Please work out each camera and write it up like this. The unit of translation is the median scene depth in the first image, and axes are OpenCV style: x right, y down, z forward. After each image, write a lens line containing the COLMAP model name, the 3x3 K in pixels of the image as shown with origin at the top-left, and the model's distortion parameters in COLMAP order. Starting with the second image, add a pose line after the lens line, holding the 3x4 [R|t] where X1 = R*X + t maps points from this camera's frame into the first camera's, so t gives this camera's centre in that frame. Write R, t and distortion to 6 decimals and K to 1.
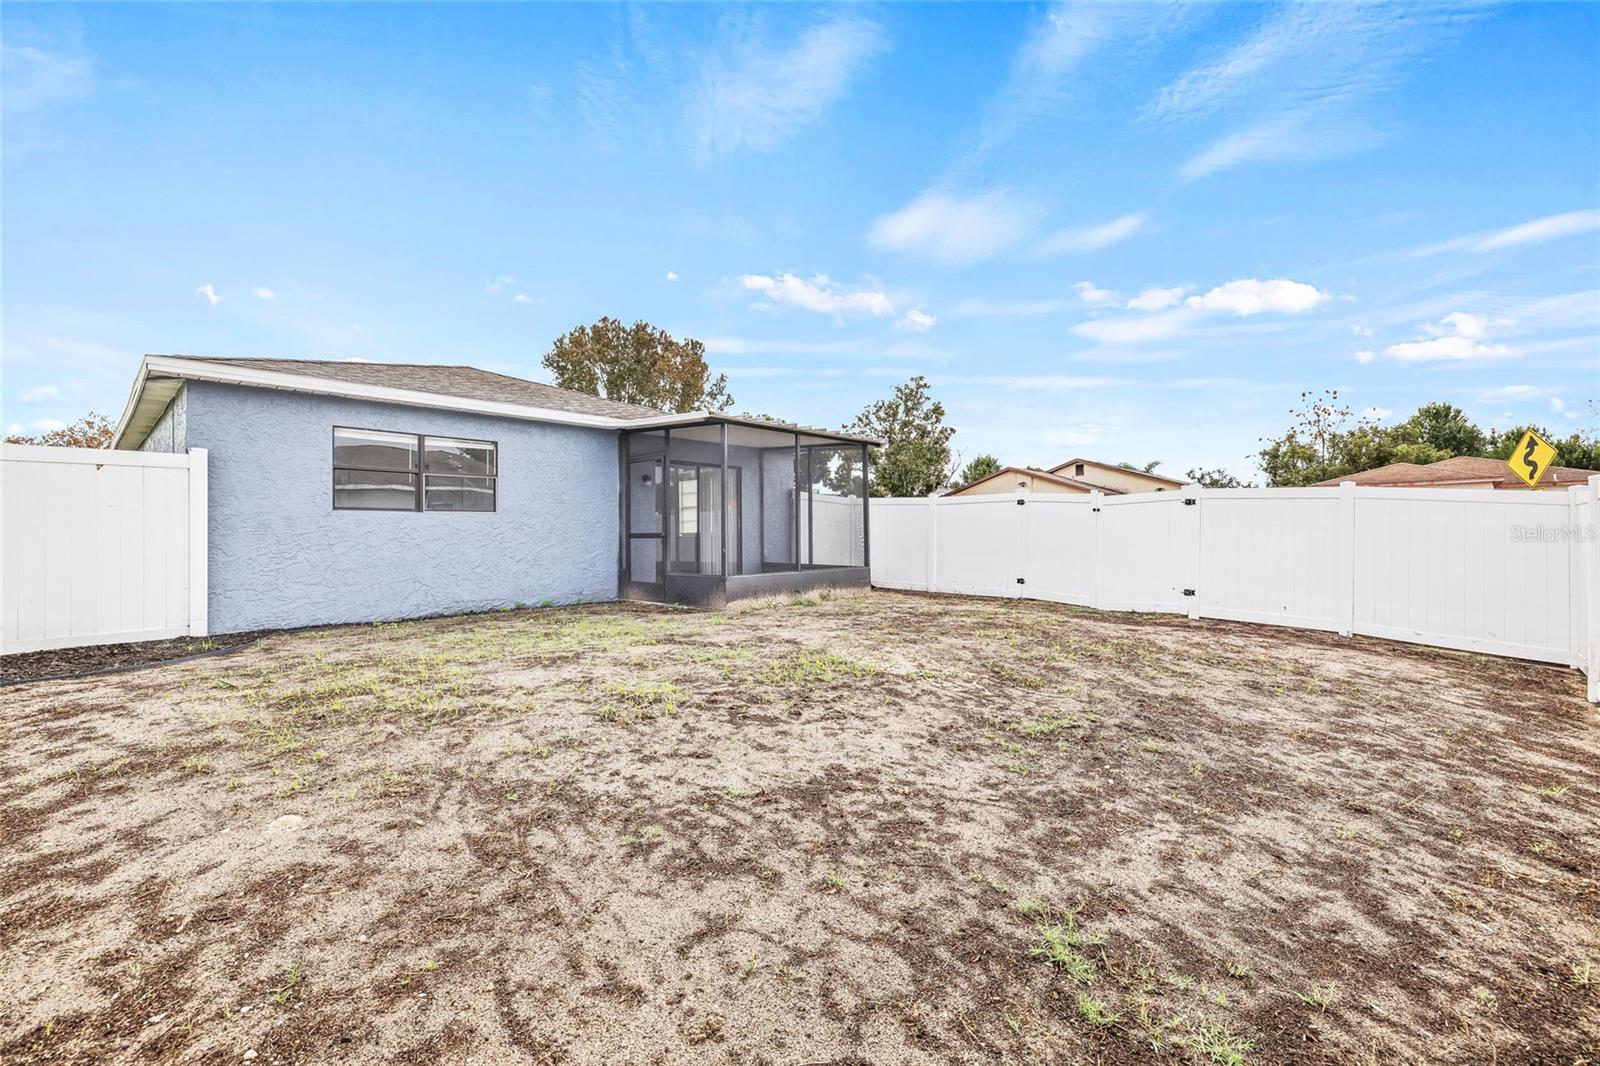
lens RADIAL K [[684.7, 0, 781.5], [0, 684.7, 529.7], [0, 0, 1]] dist [0.000272, -0.000046]
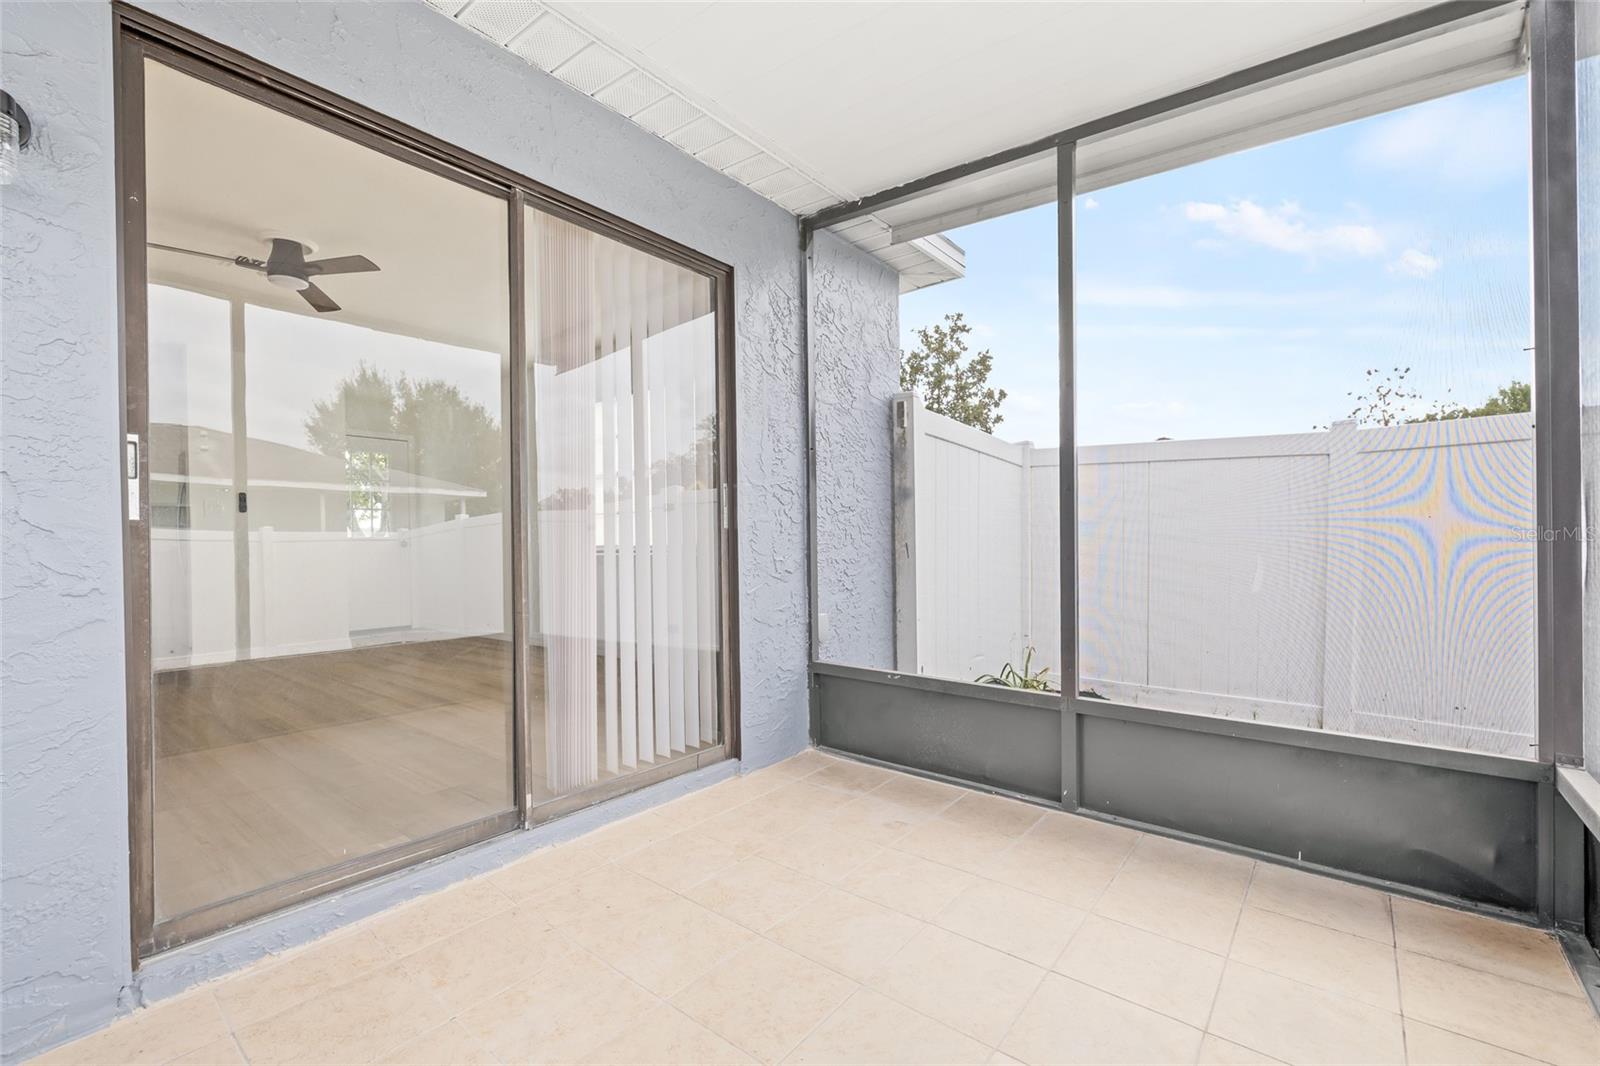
lens RADIAL K [[684.7, 0, 781.5], [0, 684.7, 529.7], [0, 0, 1]] dist [0.000272, -0.000046]
pose [[0.997236, -0.006821, 0.073983, -0.026018], [0.007816, 0.999883, -0.013177, 0.000331], [-0.073884, 0.013719, 0.997172, 0.330218]]
